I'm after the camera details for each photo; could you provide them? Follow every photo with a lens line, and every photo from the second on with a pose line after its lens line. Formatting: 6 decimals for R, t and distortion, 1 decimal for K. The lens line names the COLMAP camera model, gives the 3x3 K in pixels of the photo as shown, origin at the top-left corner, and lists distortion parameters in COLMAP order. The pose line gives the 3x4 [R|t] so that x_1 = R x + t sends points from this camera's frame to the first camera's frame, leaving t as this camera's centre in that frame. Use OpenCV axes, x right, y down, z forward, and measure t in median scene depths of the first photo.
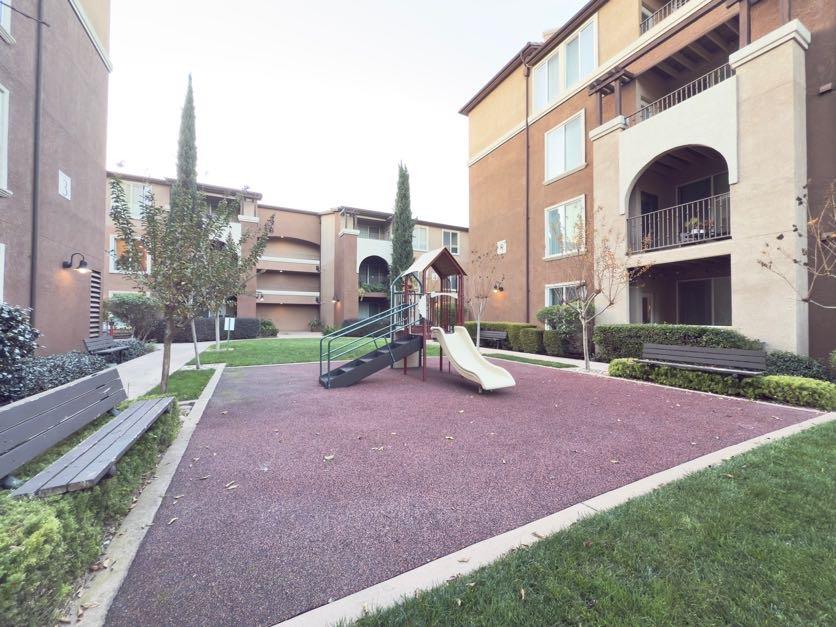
lens RADIAL K [[333.3, 0, 421.1], [0, 333.3, 310.7], [0, 0, 1]] dist [0.001312, 0.000036]
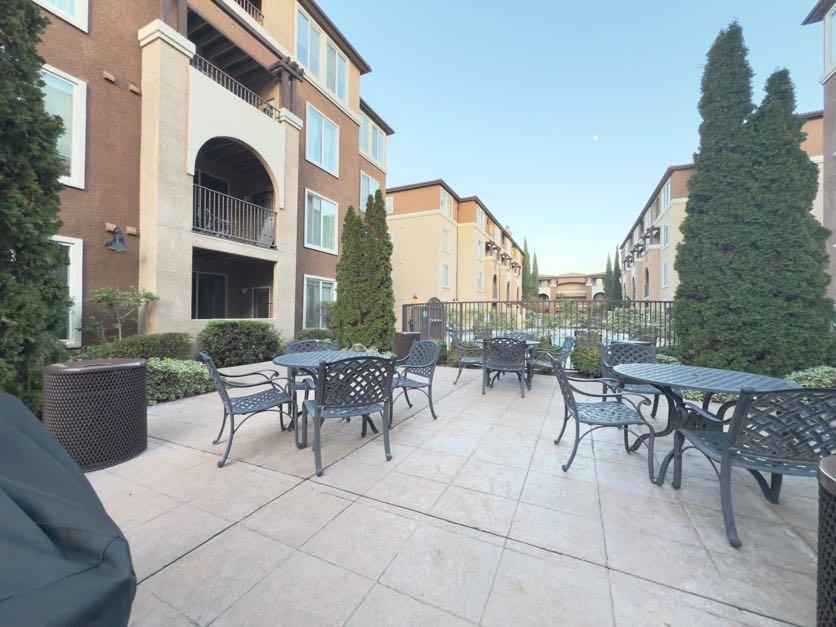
lens RADIAL K [[333.3, 0, 421.1], [0, 333.3, 312.9], [0, 0, 1]] dist [0.001312, 0.000036]
pose [[-0.613317, -0.015781, 0.789679, -0.197219], [-0.030992, 0.999511, -0.004096, 0.006640], [-0.789229, -0.026986, -0.613506, 0.693973]]
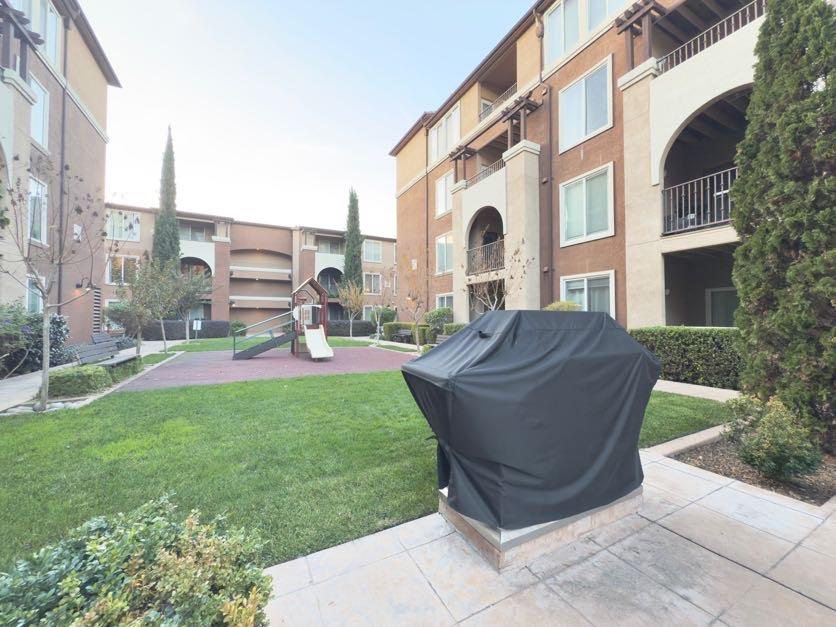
lens RADIAL K [[333.3, 0, 419.1], [0, 333.3, 310.3], [0, 0, 1]] dist [0.001312, 0.000036]
pose [[0.999913, -0.006998, 0.011205, 0.264079], [0.007062, 0.999959, -0.005715, -0.005588], [-0.011165, 0.005793, 0.999921, -0.304951]]
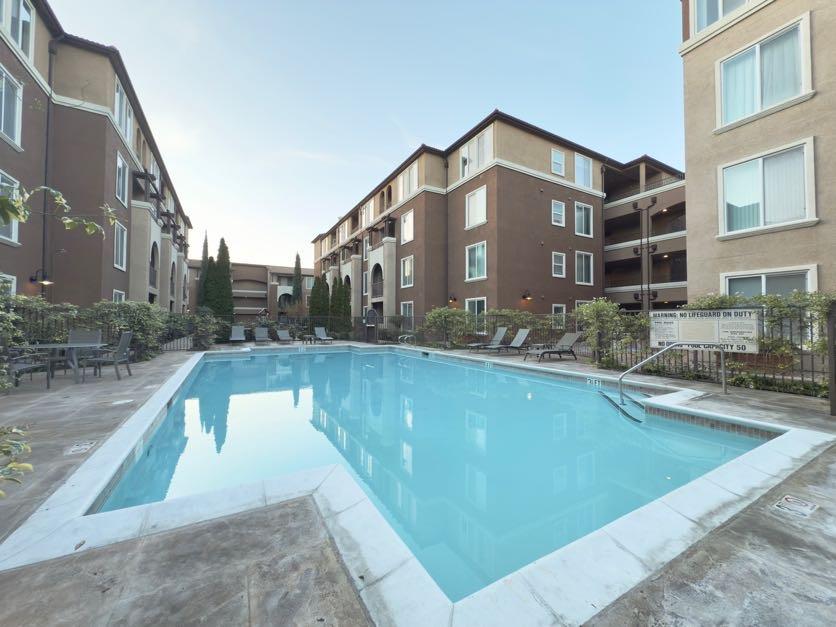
lens RADIAL K [[333.3, 0, 419.5], [0, 333.3, 318.7], [0, 0, 1]] dist [0.001312, 0.000036]
pose [[0.998479, 0.002026, 0.055096, 1.039227], [-0.002124, 0.999996, 0.001718, -0.006038], [-0.055093, -0.001832, 0.998480, -2.093628]]
